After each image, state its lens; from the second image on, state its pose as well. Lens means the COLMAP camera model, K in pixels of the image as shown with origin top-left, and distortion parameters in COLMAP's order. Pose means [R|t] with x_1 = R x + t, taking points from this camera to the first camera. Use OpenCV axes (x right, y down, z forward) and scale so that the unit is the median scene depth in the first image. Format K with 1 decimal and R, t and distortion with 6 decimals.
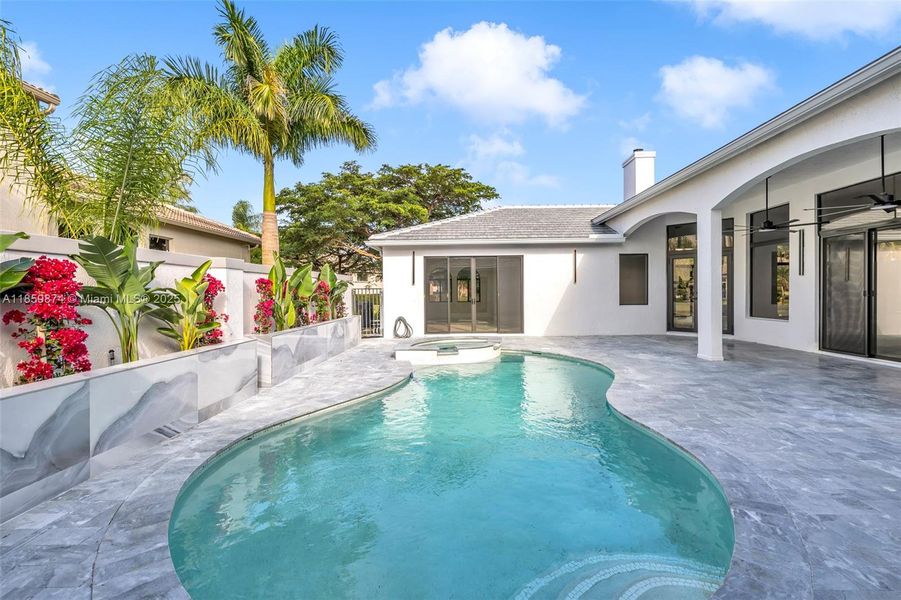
lens RADIAL K [[389.2, 0, 450.5], [0, 389.2, 300.0], [0, 0, 1]] dist [0.001733, 0.000312]
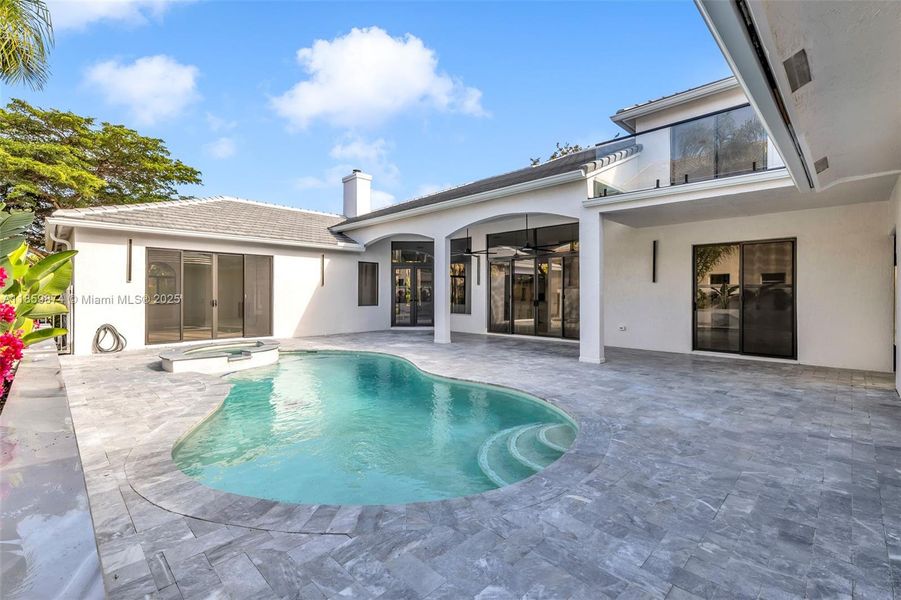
lens RADIAL K [[408.0, 0, 450.5], [0, 408.0, 300.0], [0, 0, 1]] dist [0.000089, -0.000081]
pose [[0.688488, 0.002073, 0.725245, -0.257317], [0.004707, 0.999962, -0.007327, 0.005160], [-0.725233, 0.008458, 0.688452, -0.023692]]
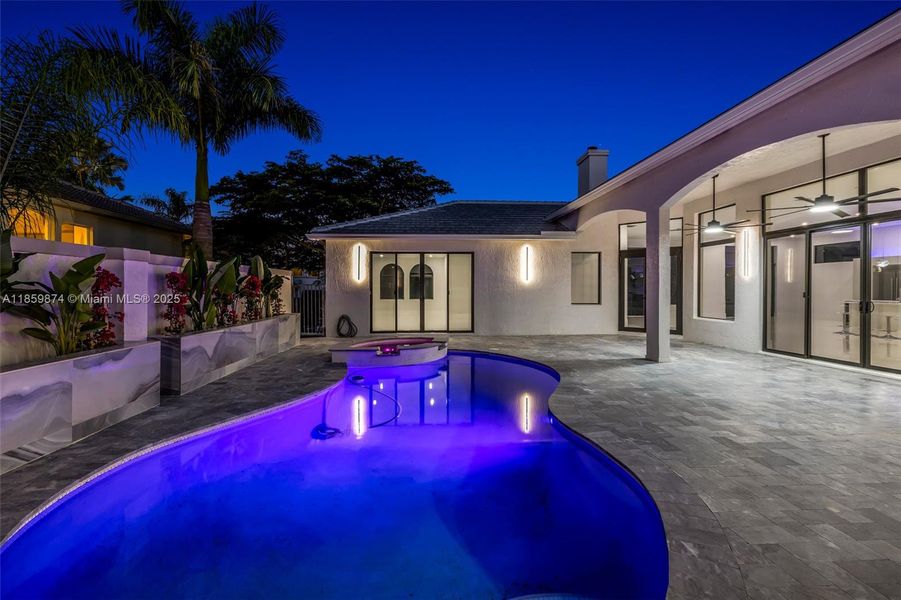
lens RADIAL K [[396.8, 0, 436.1], [0, 396.8, 290.6], [0, 0, 1]] dist [-0.001236, 0.000062]
pose [[0.997771, 0.008483, 0.066192, 0.030440], [-0.007405, 0.999836, -0.016512, -0.001481], [-0.066322, 0.015985, 0.997670, 0.029867]]
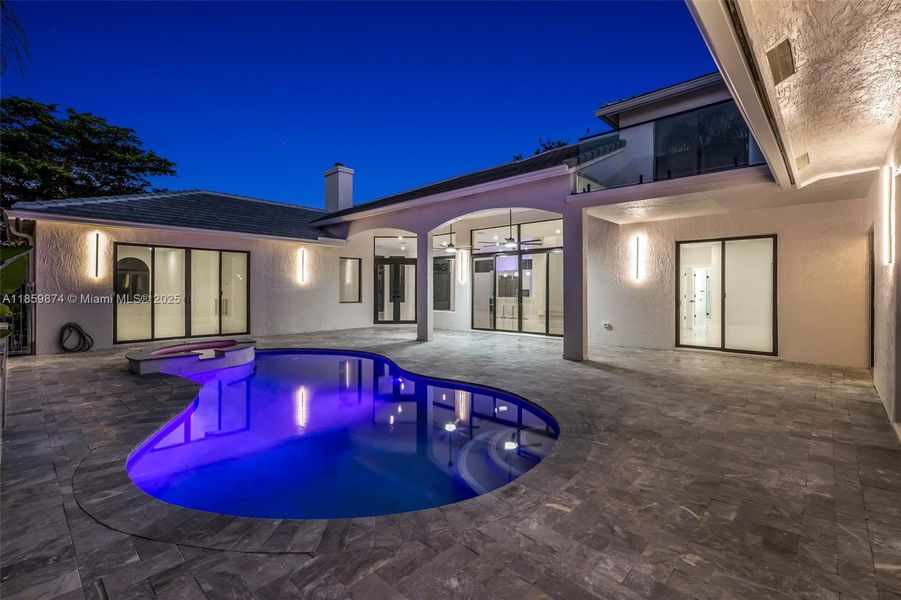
lens RADIAL K [[410.2, 0, 451.3], [0, 410.2, 296.7], [0, 0, 1]] dist [0.001133, -0.000155]
pose [[0.662837, -0.000790, 0.748763, -0.243477], [0.006525, 0.999968, -0.004720, 0.003194], [-0.748735, 0.008014, 0.662821, -0.020971]]
